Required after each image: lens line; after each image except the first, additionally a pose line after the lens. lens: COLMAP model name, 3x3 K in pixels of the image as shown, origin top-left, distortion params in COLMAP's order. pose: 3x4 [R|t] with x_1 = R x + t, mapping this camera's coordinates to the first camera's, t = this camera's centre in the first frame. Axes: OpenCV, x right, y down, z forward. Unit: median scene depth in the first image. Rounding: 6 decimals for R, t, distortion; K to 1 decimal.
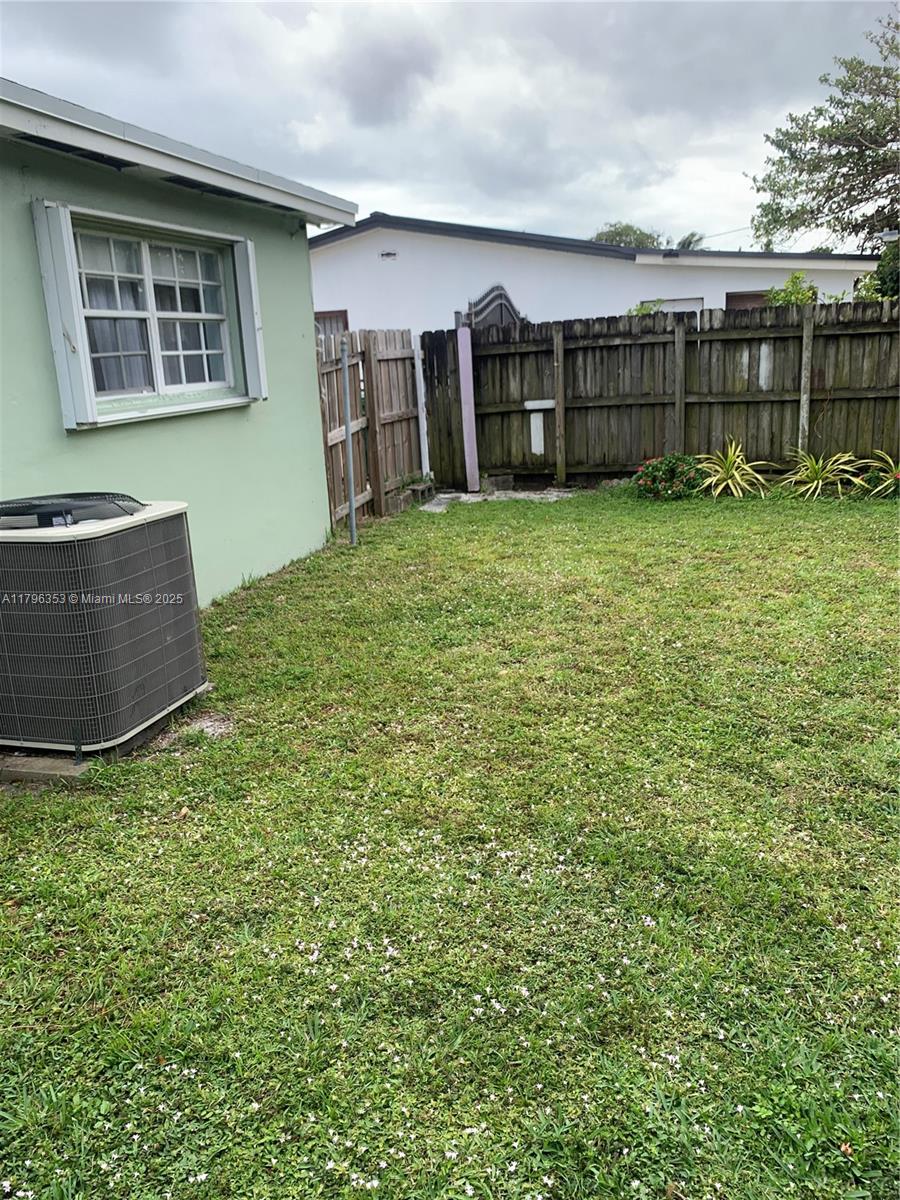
lens RADIAL K [[933.4, 0, 441.5], [0, 933.4, 603.6], [0, 0, 1]] dist [0.048720, -0.049169]
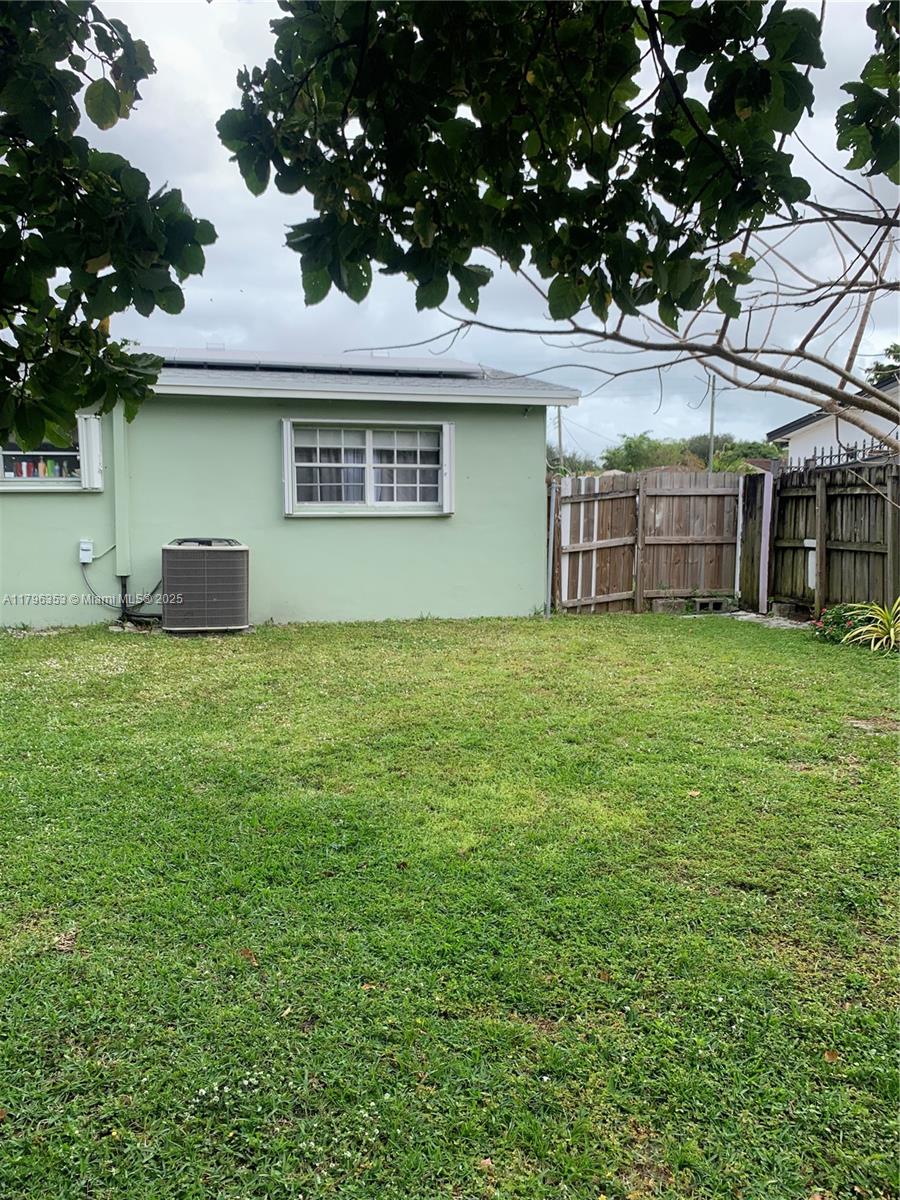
lens RADIAL K [[933.4, 0, 453.1], [0, 933.4, 594.0], [0, 0, 1]] dist [0.048720, -0.049169]
pose [[0.518711, 0.143830, -0.842764, 0.859011], [-0.250742, 0.967993, 0.010873, -0.068268], [0.817354, 0.205676, 0.538173, 0.095809]]
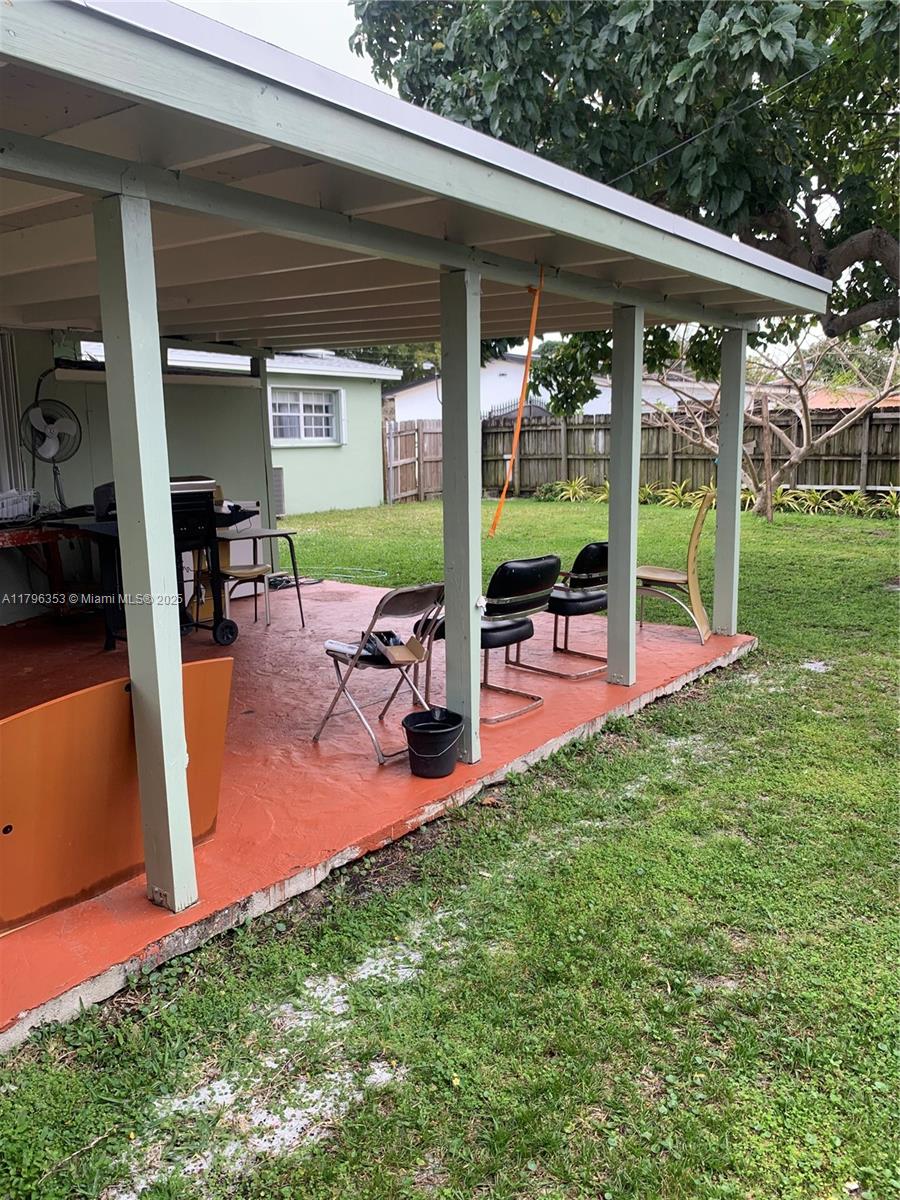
lens RADIAL K [[933.4, 0, 454.9], [0, 933.4, 605.9], [0, 0, 1]] dist [0.048720, -0.049169]
pose [[0.941763, 0.092560, -0.323287, 0.726932], [-0.116817, 0.991550, -0.056409, 0.256892], [0.315334, 0.090890, 0.944618, -1.006490]]
